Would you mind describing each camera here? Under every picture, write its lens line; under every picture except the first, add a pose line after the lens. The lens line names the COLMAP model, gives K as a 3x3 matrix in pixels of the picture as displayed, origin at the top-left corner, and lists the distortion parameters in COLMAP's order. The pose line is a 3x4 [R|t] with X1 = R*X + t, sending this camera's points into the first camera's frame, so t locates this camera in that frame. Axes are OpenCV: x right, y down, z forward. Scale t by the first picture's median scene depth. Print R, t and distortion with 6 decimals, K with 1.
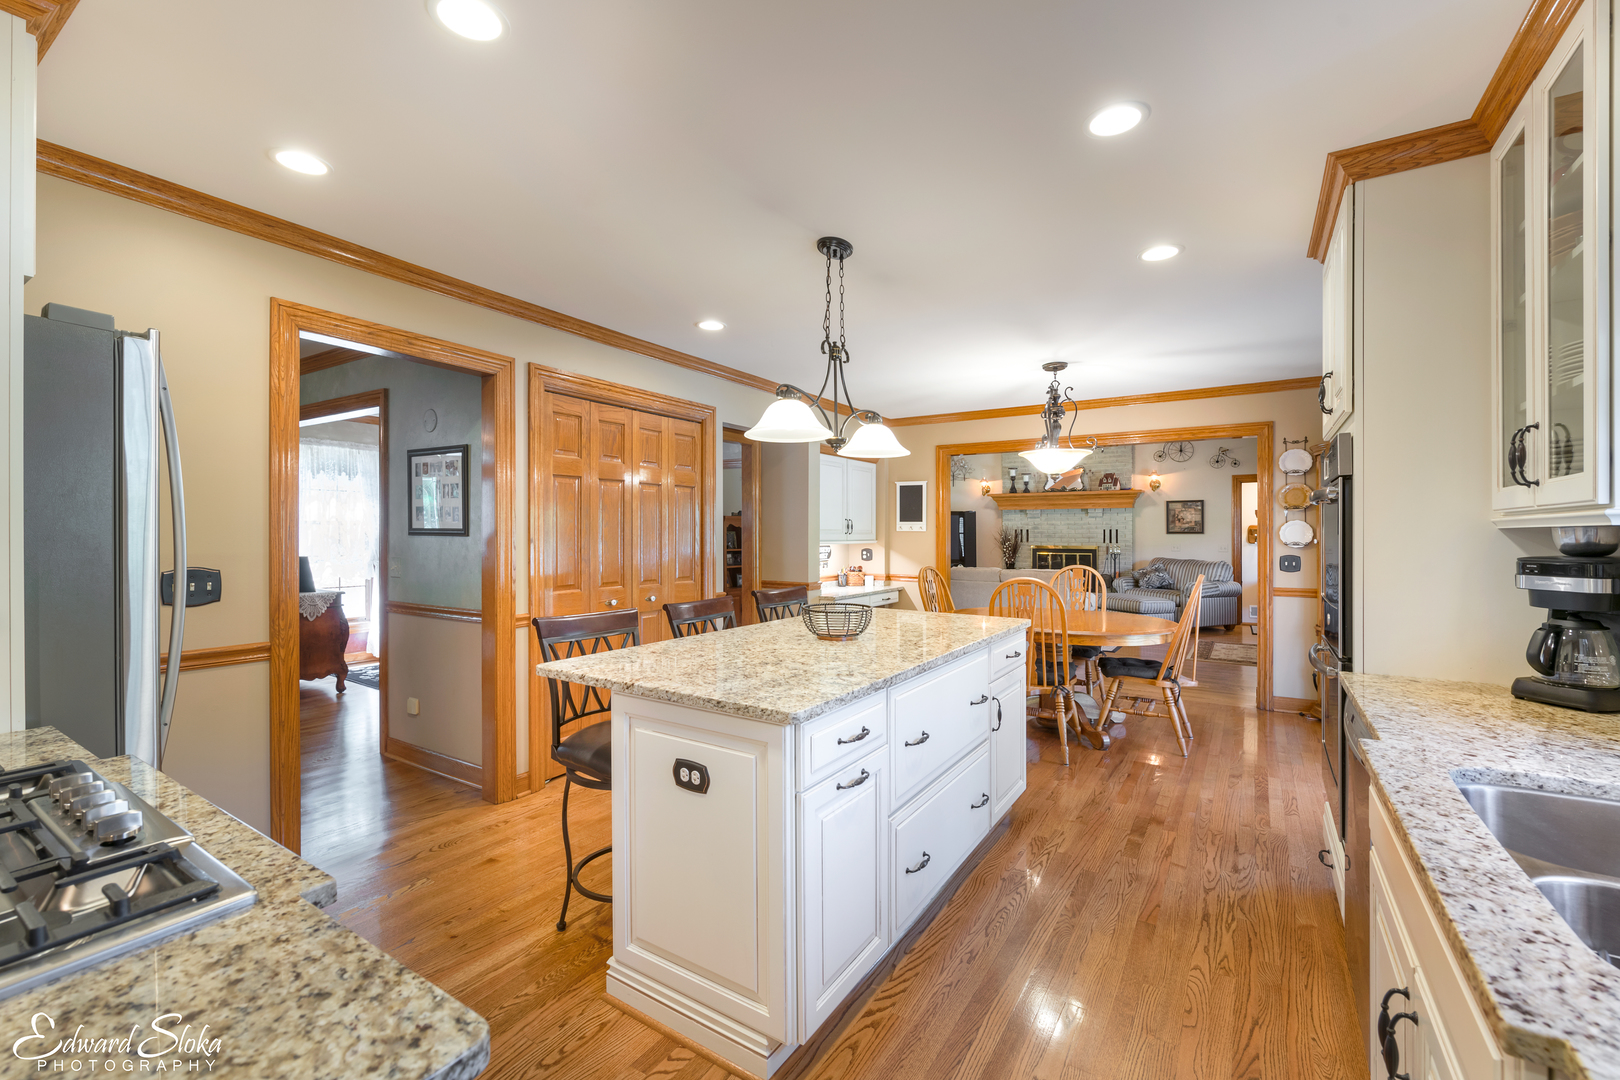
lens RADIAL K [[683.9, 0, 805.1], [0, 683.9, 525.5], [0, 0, 1]] dist [0.000277, -0.000908]
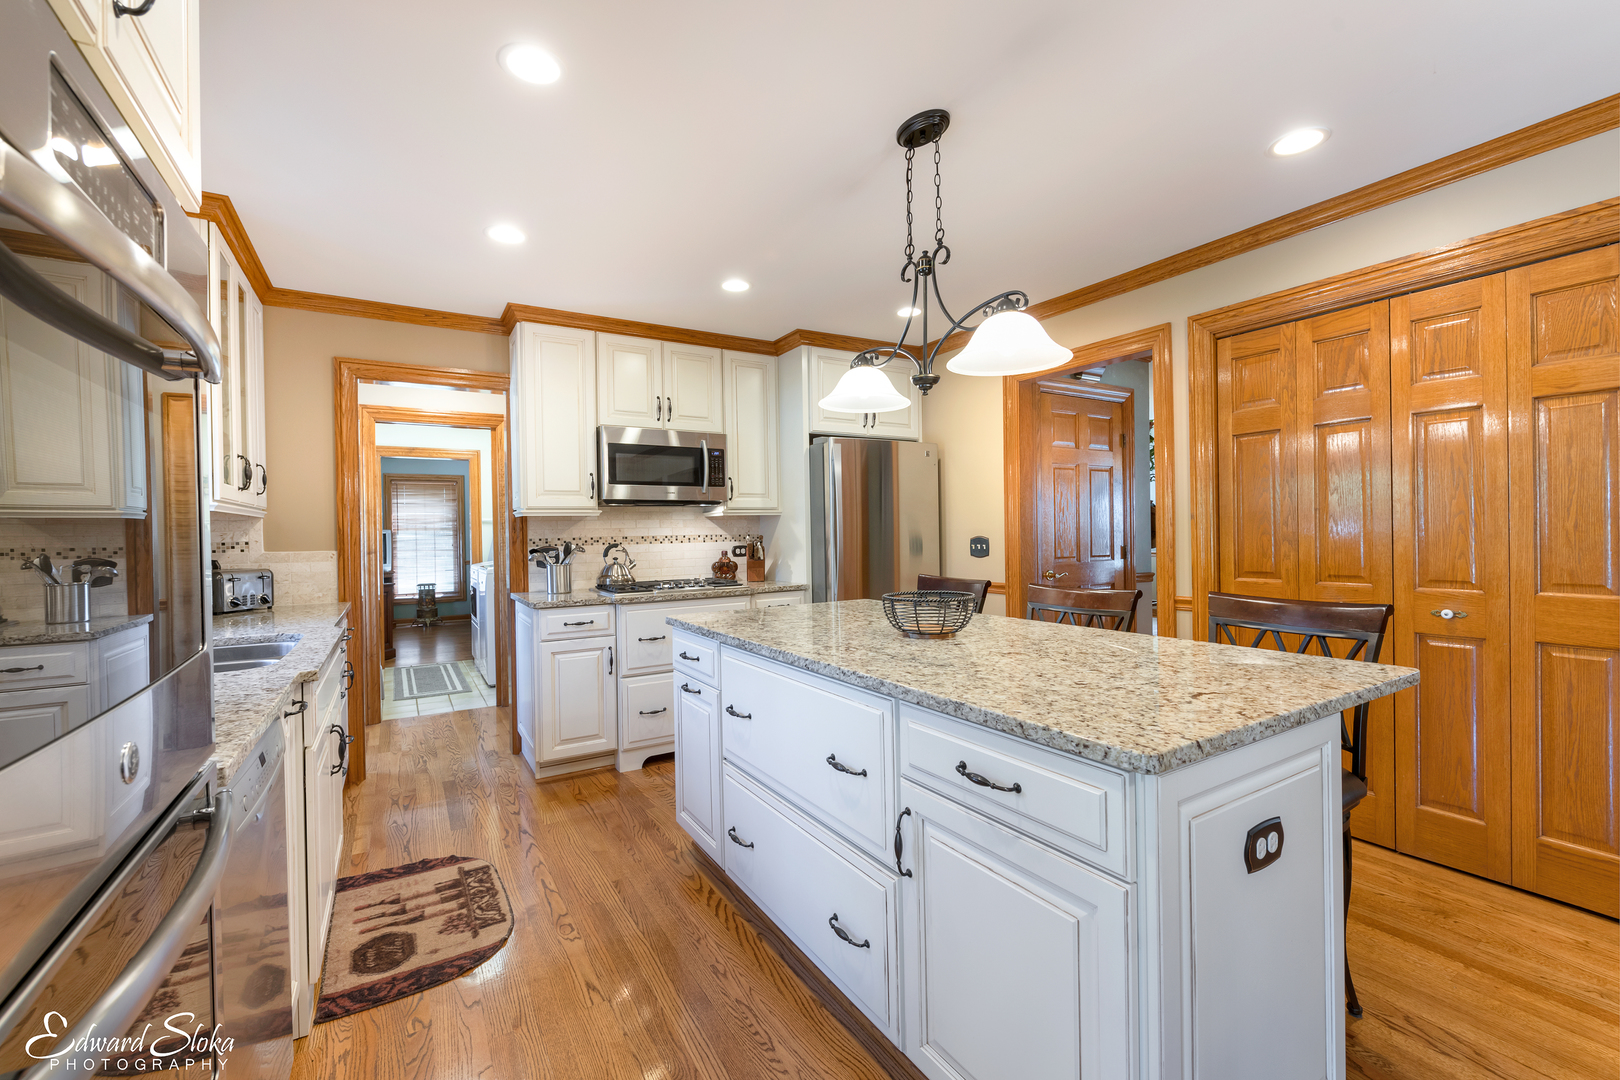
lens RADIAL K [[683.9, 0, 816.9], [0, 683.9, 545.7], [0, 0, 1]] dist [0.000277, -0.000908]
pose [[-0.435450, 0.022048, -0.899943, 0.183136], [0.026766, 0.999575, 0.011538, 0.011115], [0.899815, -0.019063, -0.435855, 0.282084]]
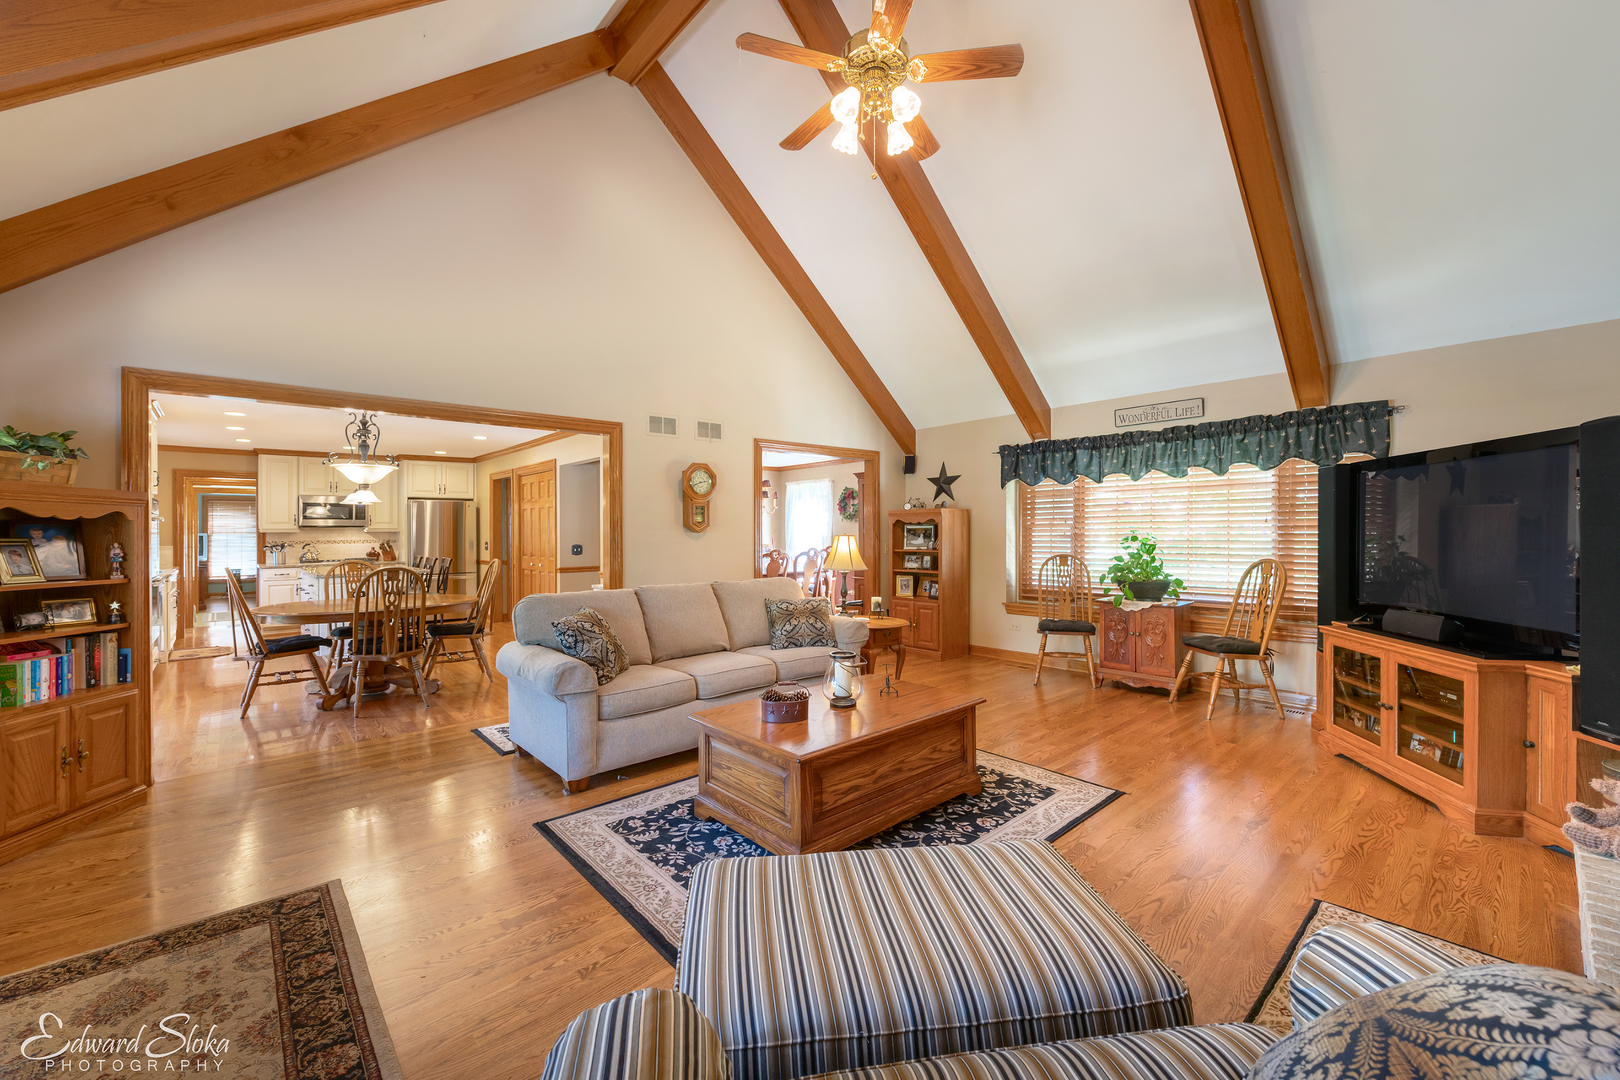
lens RADIAL K [[640.4, 0, 808.4], [0, 640.4, 535.2], [0, 0, 1]] dist [-0.006477, -0.000422]
pose [[-0.255931, -0.000650, -0.966695, 0.552121], [0.015572, 0.999867, -0.004795, 0.014904], [0.966570, -0.016281, -0.255886, 0.896087]]
